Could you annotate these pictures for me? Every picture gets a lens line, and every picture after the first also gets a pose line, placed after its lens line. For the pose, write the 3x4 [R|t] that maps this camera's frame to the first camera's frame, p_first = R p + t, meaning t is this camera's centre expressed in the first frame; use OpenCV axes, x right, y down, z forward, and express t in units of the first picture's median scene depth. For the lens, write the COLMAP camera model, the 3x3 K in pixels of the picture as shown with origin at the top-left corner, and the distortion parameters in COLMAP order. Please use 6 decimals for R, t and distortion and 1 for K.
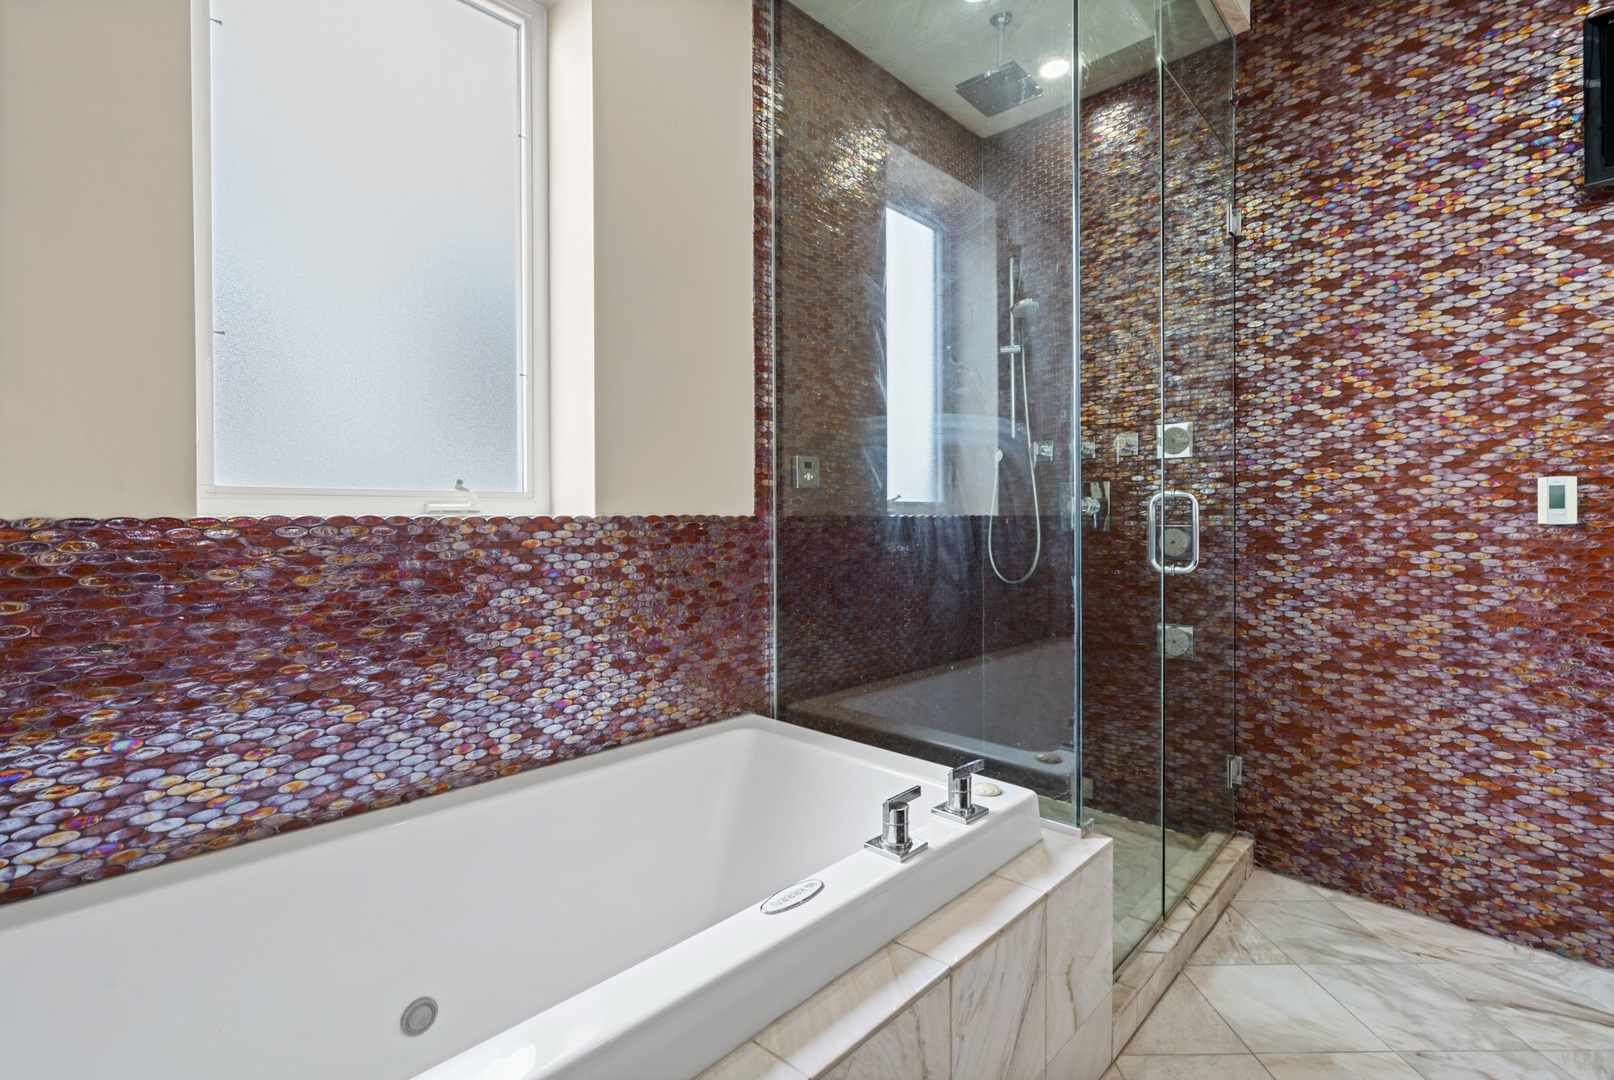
lens RADIAL K [[736.5, 0, 812.2], [0, 736.5, 532.2], [0, 0, 1]] dist [0.001494, 0.000798]
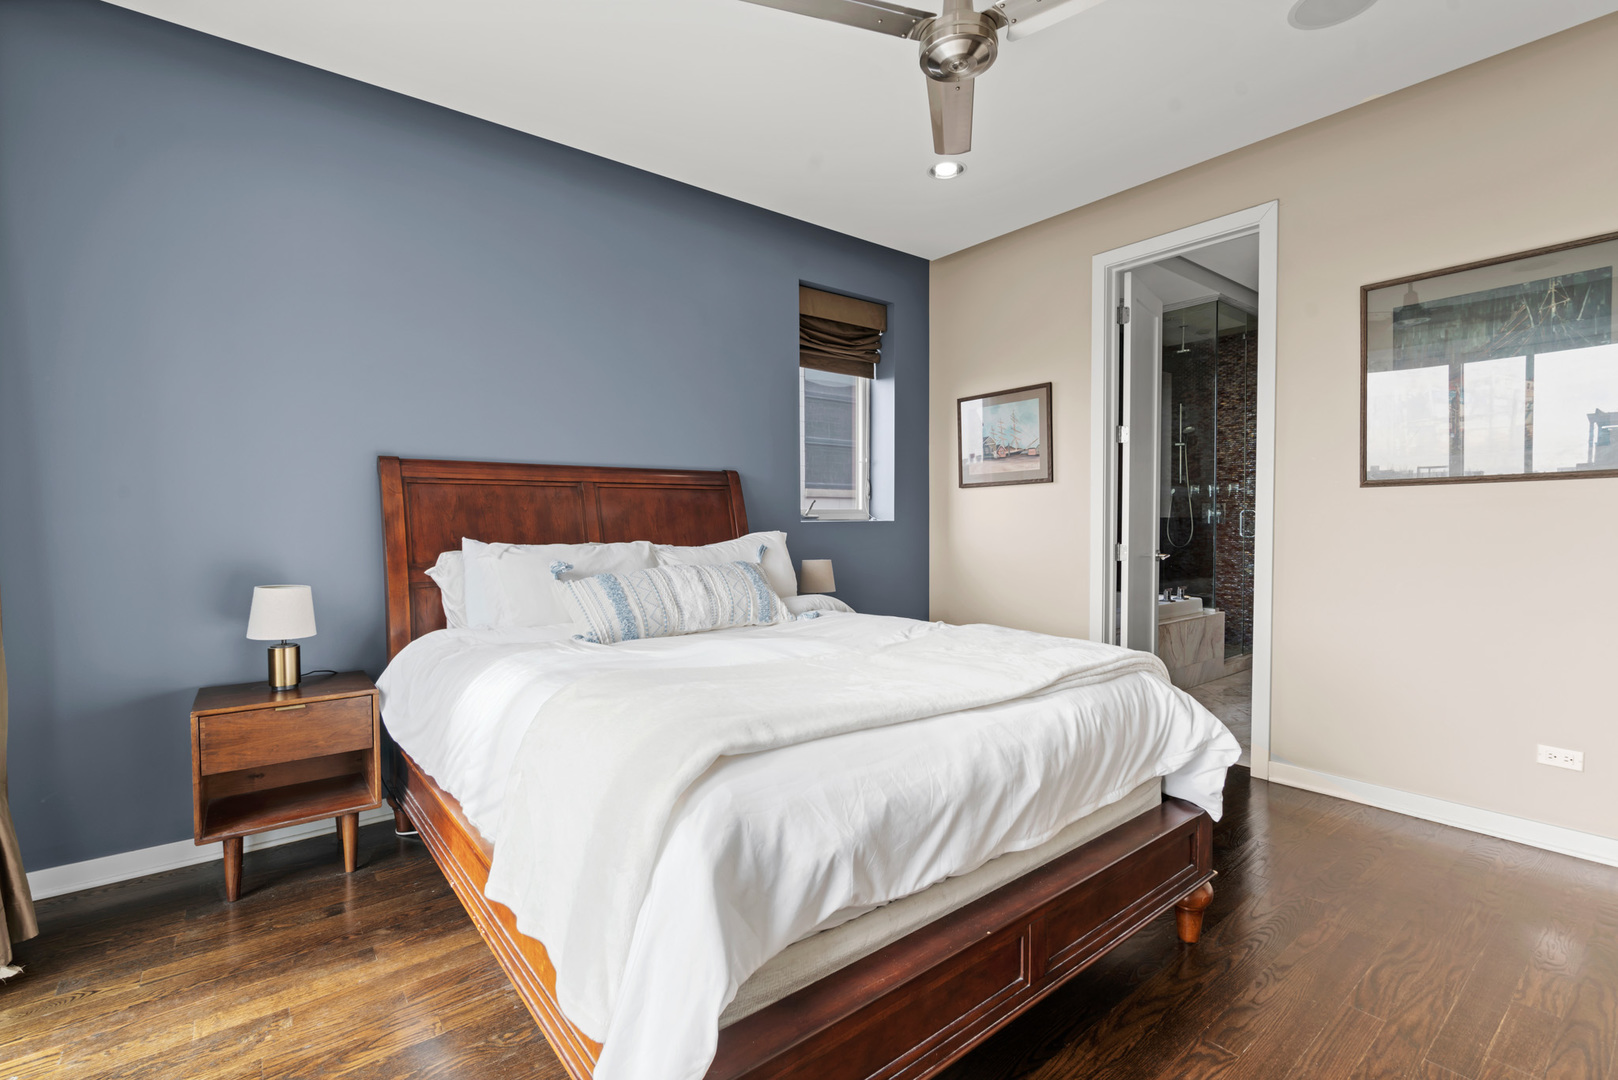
lens RADIAL K [[738.4, 0, 808.1], [0, 738.4, 539.1], [0, 0, 1]] dist [0.001494, 0.000798]
pose [[0.990351, -0.001627, -0.138573, -0.579047], [0.003697, 0.999885, 0.014685, 0.003804], [0.138533, -0.015055, 0.990243, -1.492666]]
